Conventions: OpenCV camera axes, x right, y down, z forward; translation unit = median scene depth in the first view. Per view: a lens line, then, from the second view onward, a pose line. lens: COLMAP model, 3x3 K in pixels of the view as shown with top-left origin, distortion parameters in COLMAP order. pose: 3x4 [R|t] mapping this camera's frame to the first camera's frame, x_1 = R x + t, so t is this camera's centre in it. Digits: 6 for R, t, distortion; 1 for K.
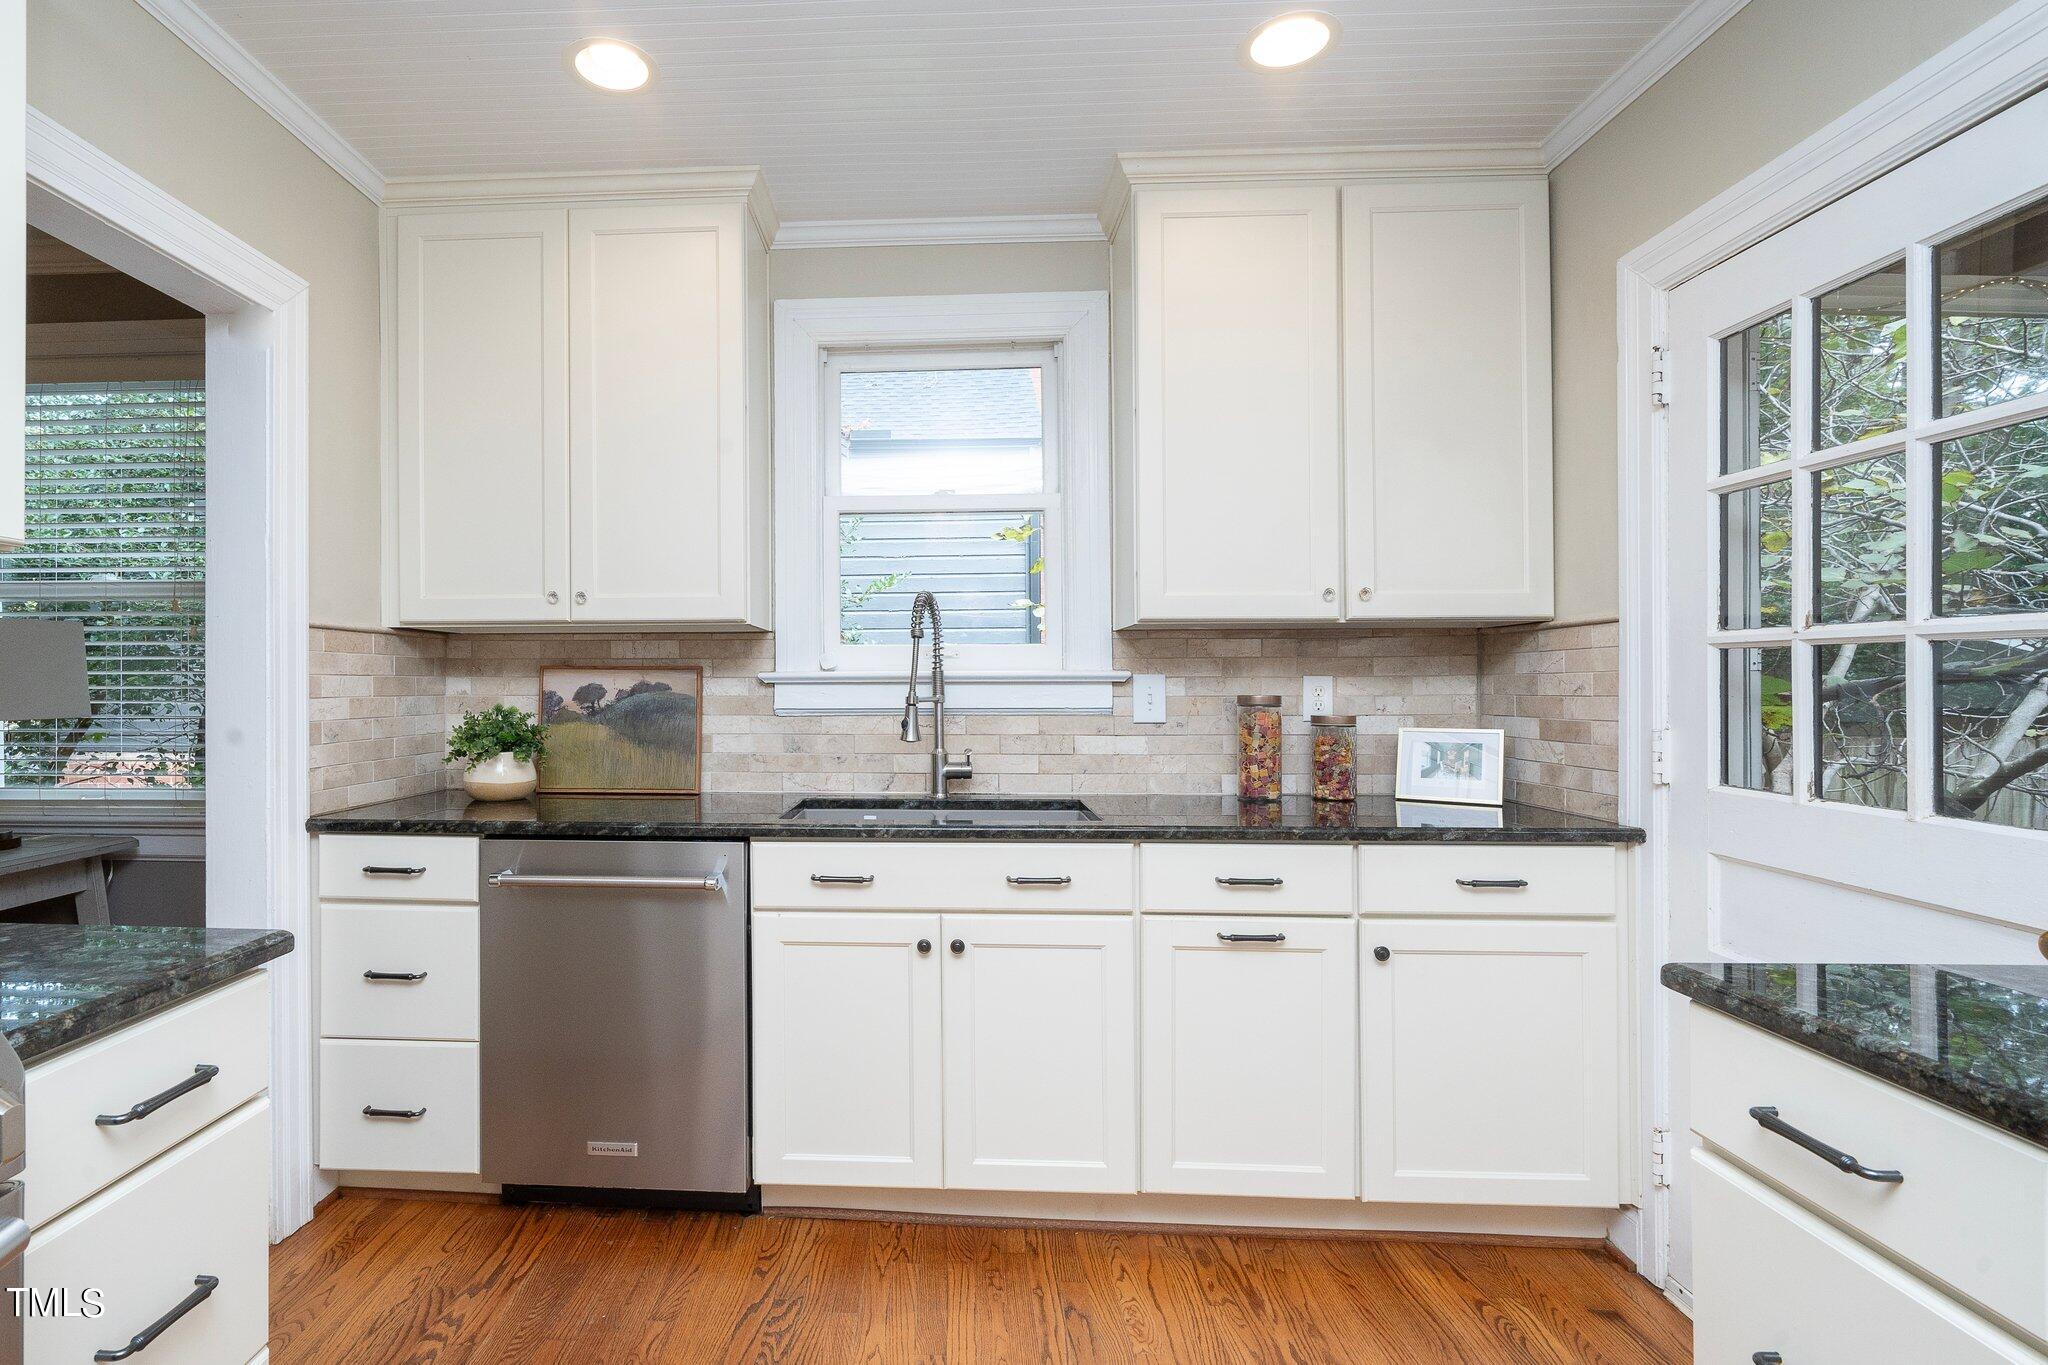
lens RADIAL K [[963.7, 0, 887.5], [0, 963.7, 681.9], [0, 0, 1]] dist [-0.000465, 0.000152]
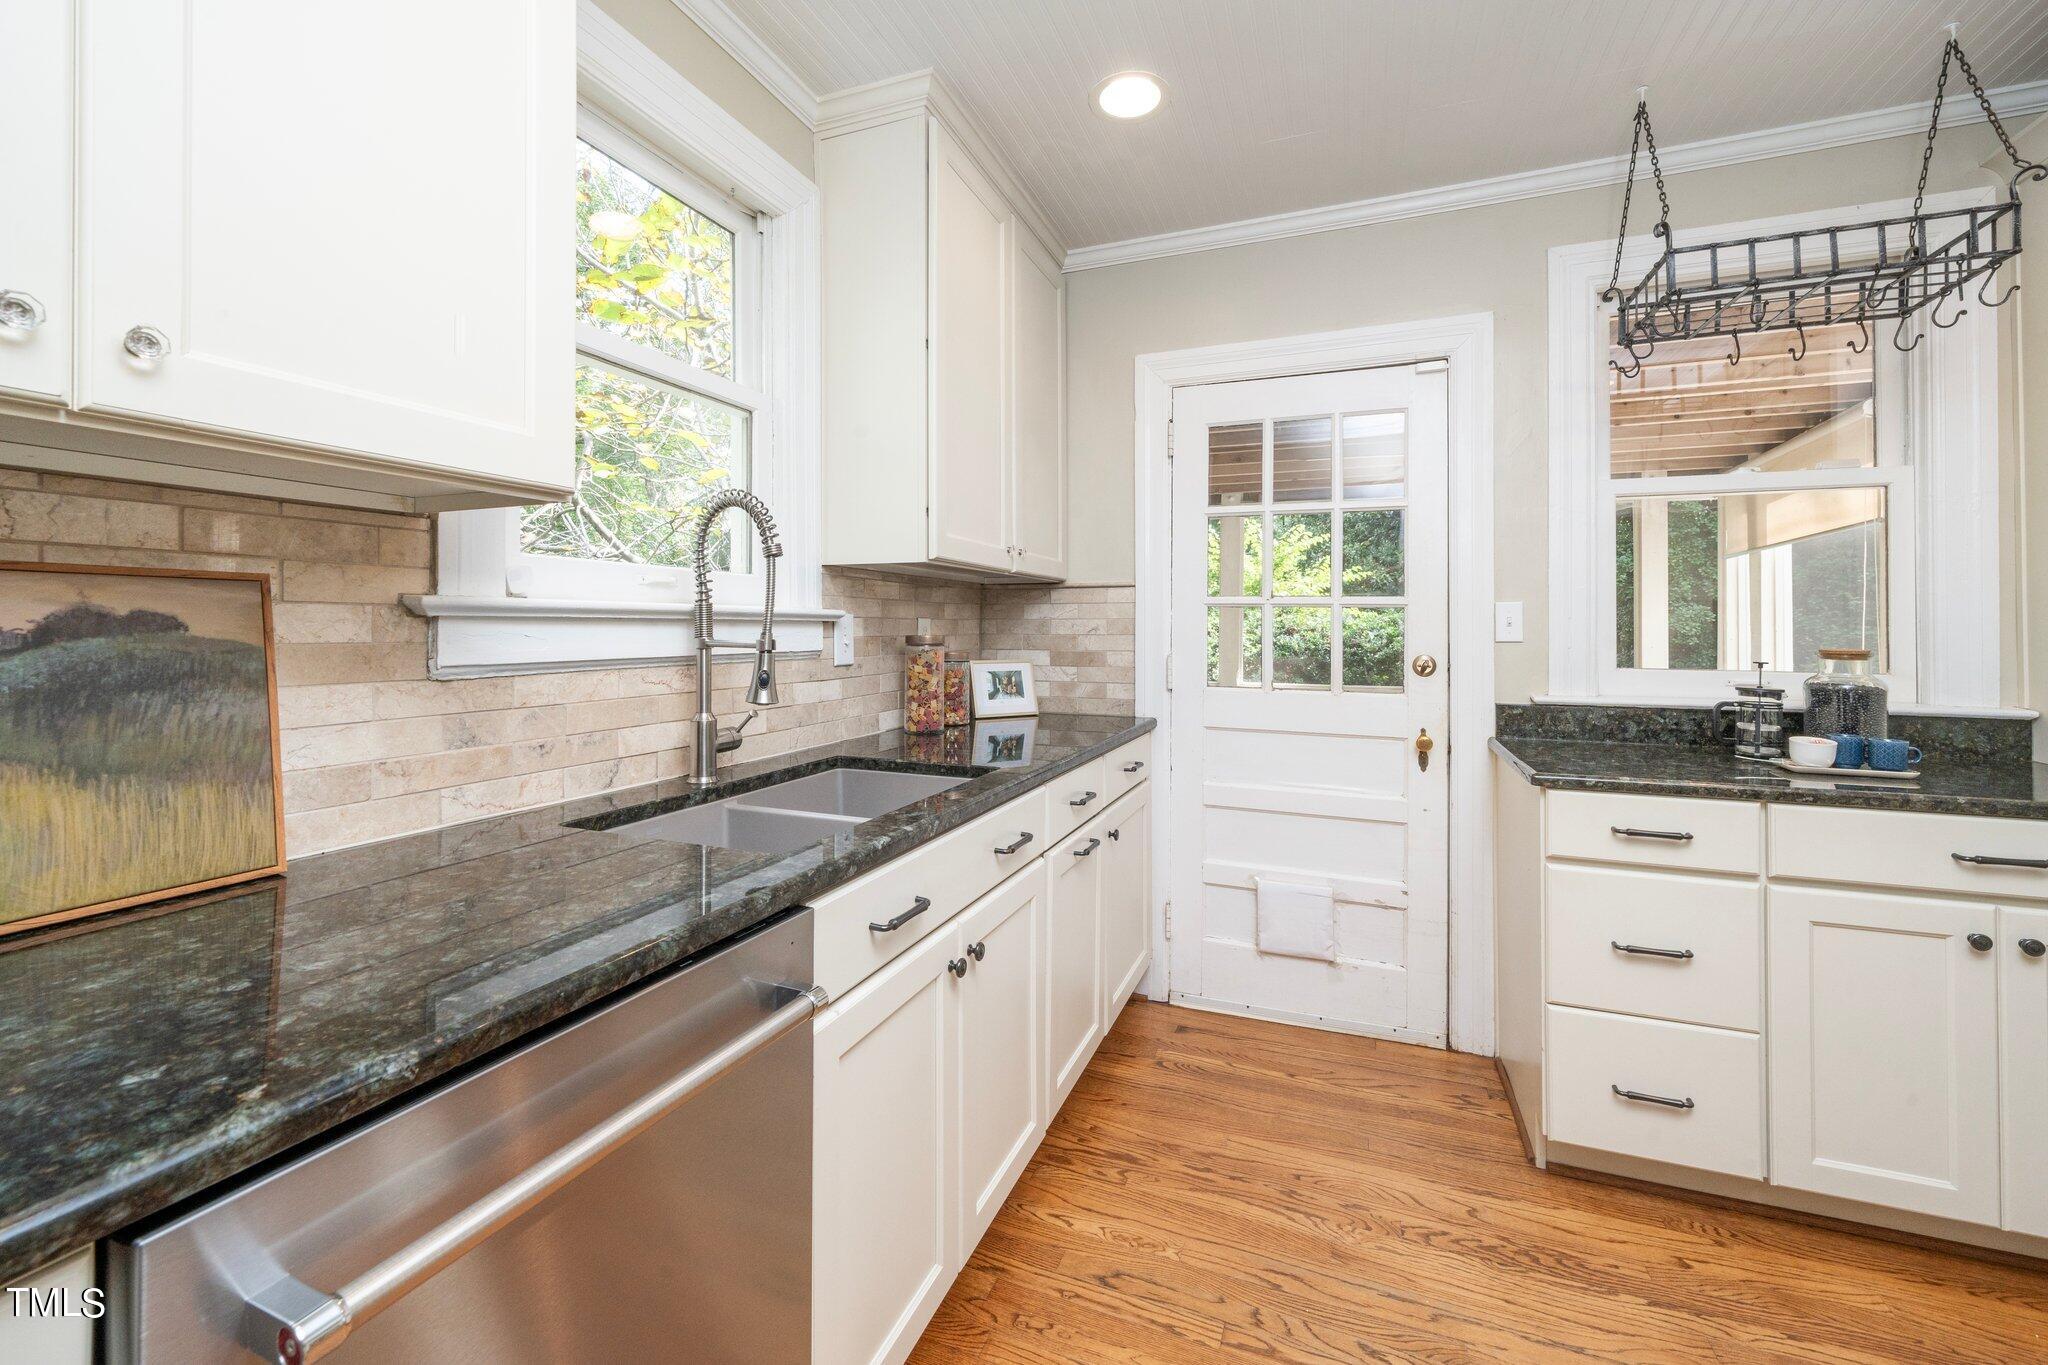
lens RADIAL K [[832.1, 0, 1017.1], [0, 832.1, 612.0], [0, 0, 1]] dist [-0.003064, -0.000004]
pose [[0.324278, 0.021364, 0.945721, -0.459035], [-0.008790, 0.999770, -0.019571, 0.005090], [-0.945921, -0.001967, 0.324391, 0.596018]]
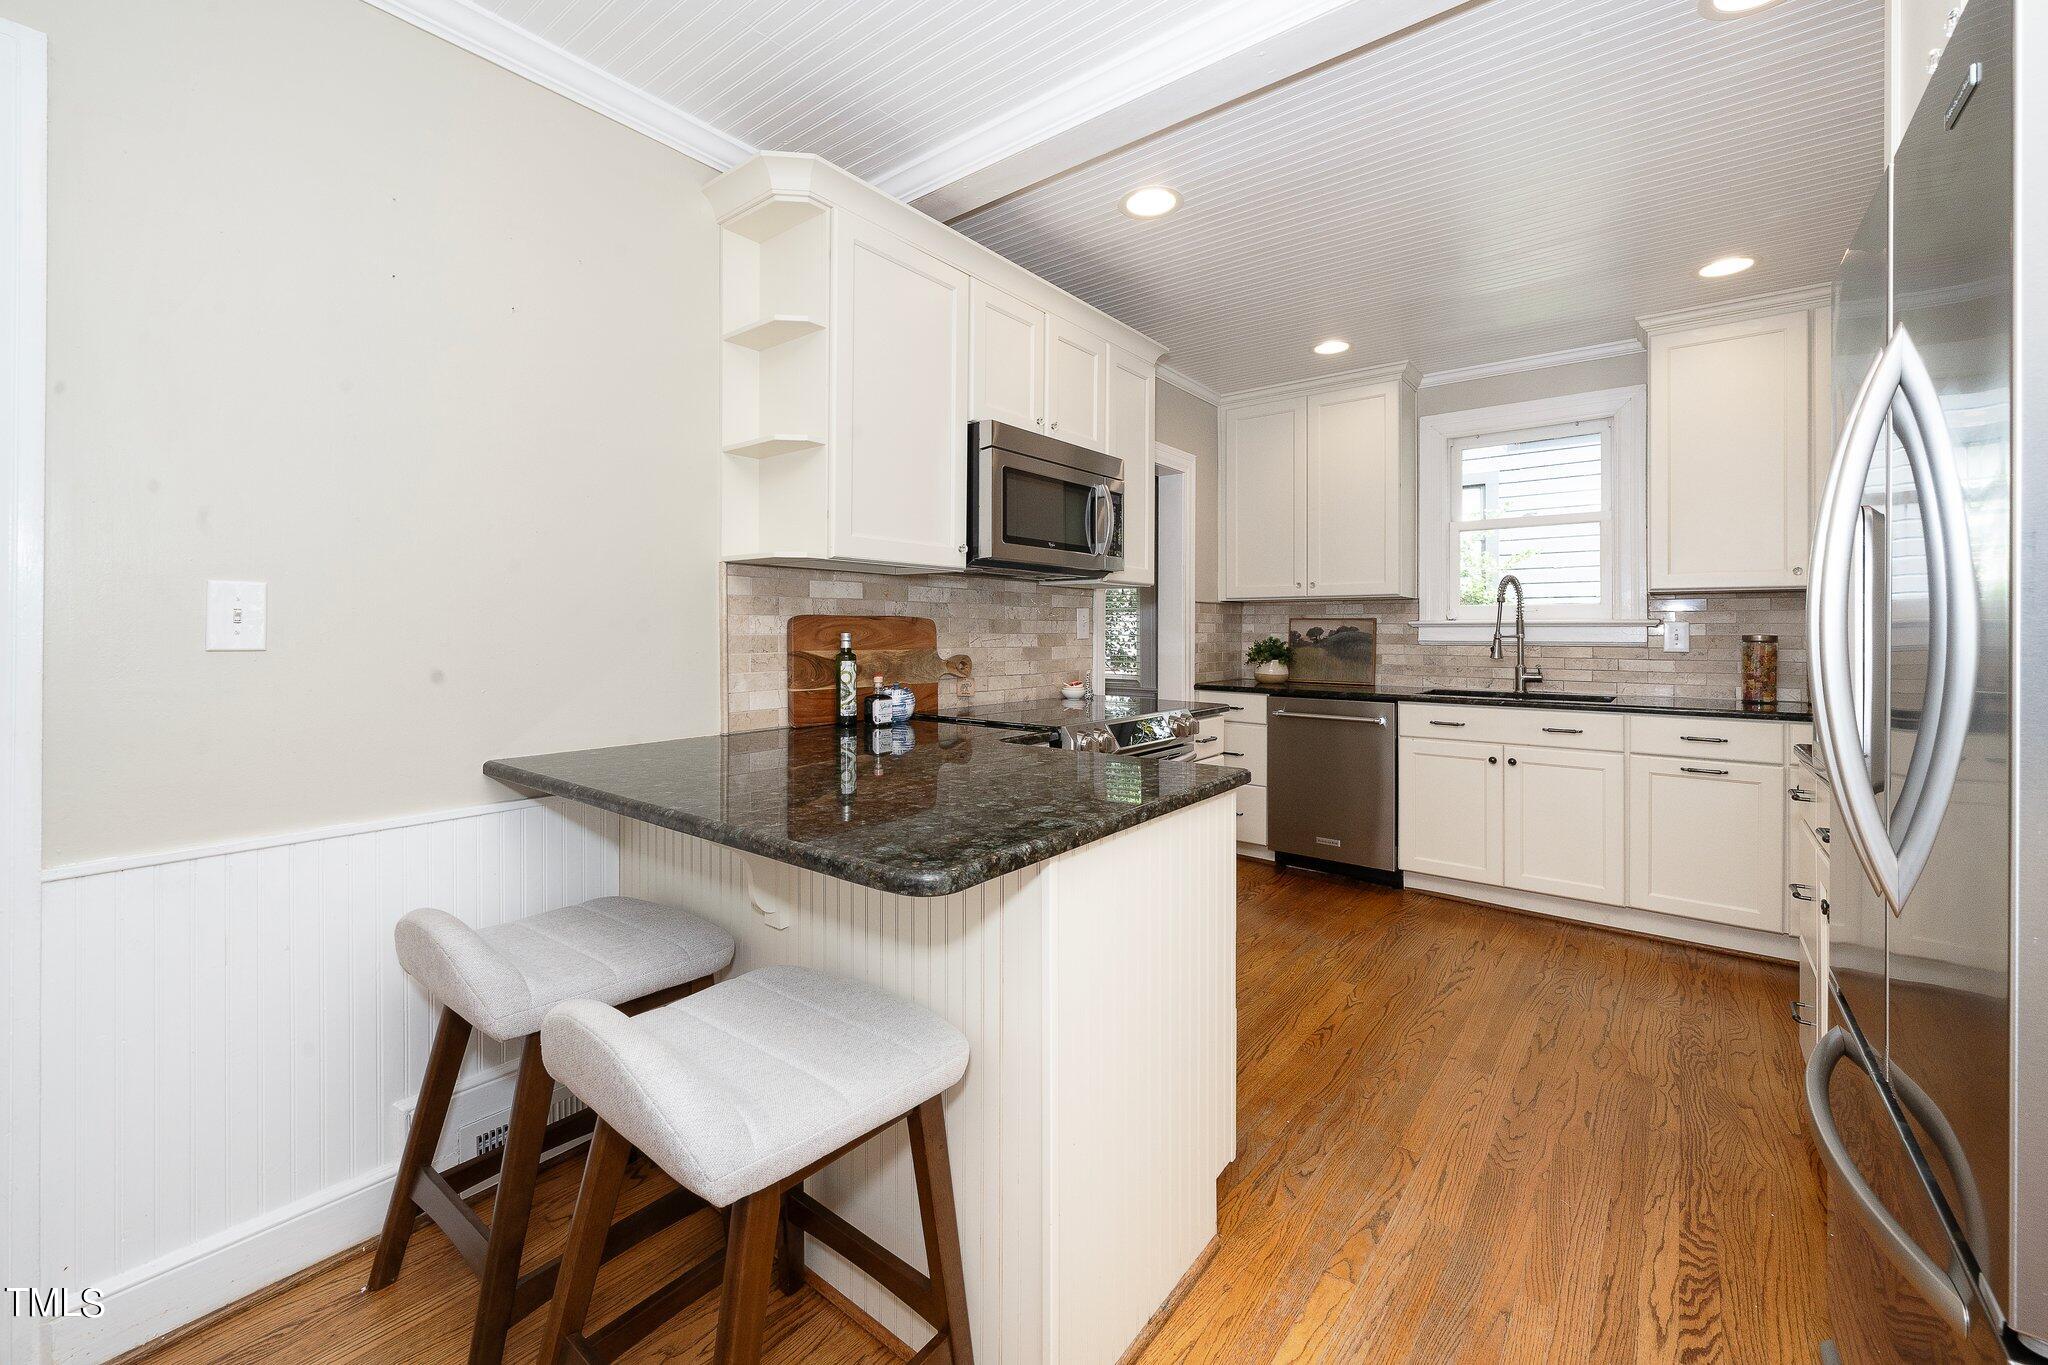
lens RADIAL K [[814.0, 0, 1021.6], [0, 814.0, 630.9], [0, 0, 1]] dist [-0.000605, -0.000158]
pose [[0.813608, 0.003729, -0.581402, 0.178379], [-0.002651, 0.999993, 0.002703, 0.007096], [0.581408, -0.000658, 0.813612, -0.737132]]
